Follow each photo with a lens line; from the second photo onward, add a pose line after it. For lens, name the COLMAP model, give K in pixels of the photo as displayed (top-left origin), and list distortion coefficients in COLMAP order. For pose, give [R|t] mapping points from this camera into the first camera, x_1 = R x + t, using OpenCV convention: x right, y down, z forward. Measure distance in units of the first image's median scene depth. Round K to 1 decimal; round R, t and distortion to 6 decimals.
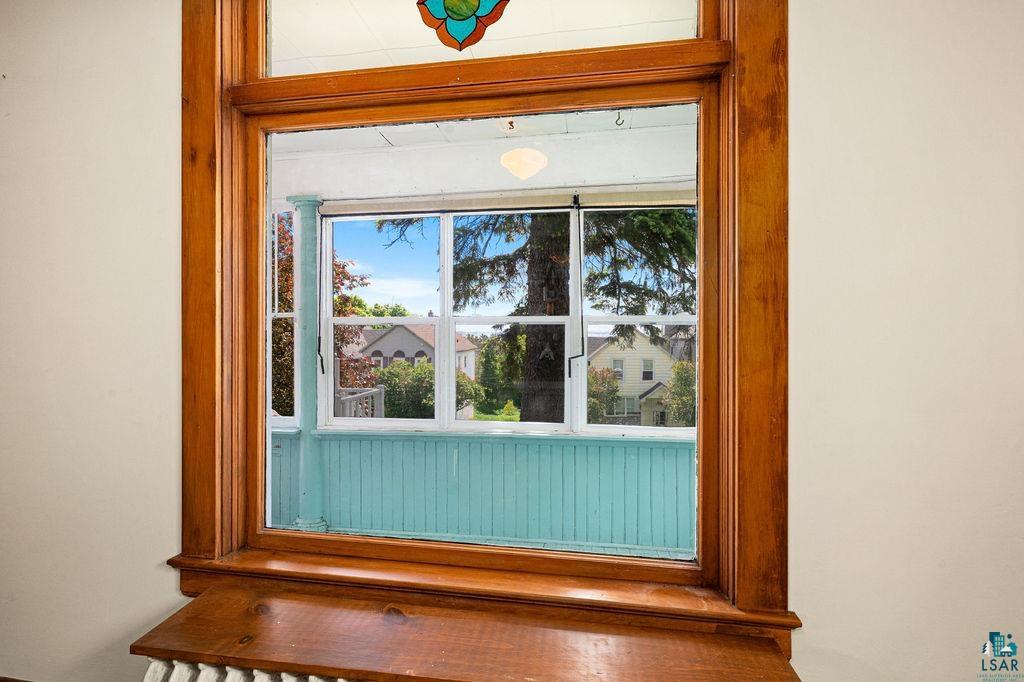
lens RADIAL K [[501.0, 0, 510.7], [0, 501.0, 335.4], [0, 0, 1]] dist [0.002491, 0.002548]
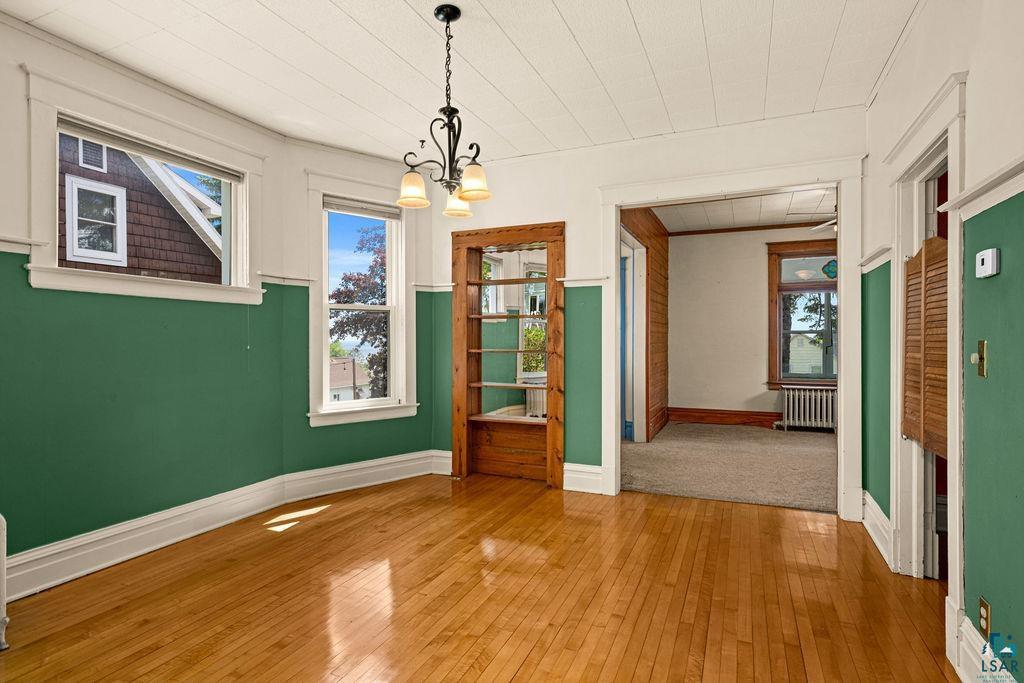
lens RADIAL K [[530.1, 0, 512.4], [0, 530.1, 341.5], [0, 0, 1]] dist [0.001476, -0.002132]
pose [[0.970935, -0.001496, -0.239340, -1.815471], [0.001166, 0.999998, -0.001522, 0.047565], [0.239342, 0.001199, 0.970935, -4.580653]]
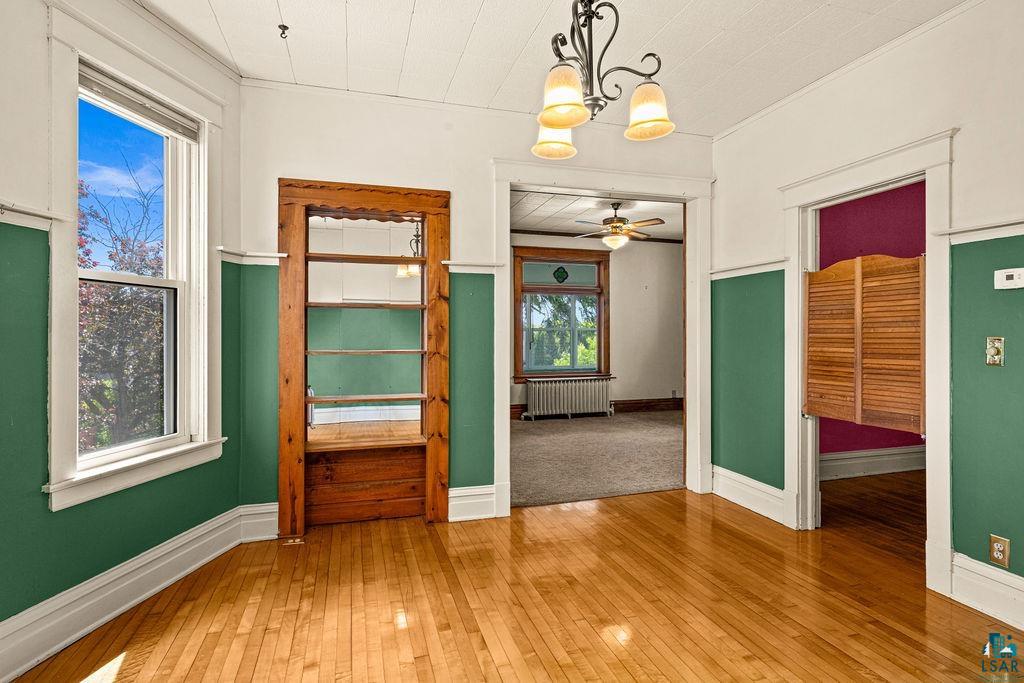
lens RADIAL K [[530.1, 0, 508.6], [0, 530.1, 334.7], [0, 0, 1]] dist [0.001476, -0.002132]
pose [[0.895934, -0.001412, 0.444185, -3.124436], [0.004677, 0.999969, -0.006256, 0.039527], [-0.444163, 0.007683, 0.895913, -3.881367]]
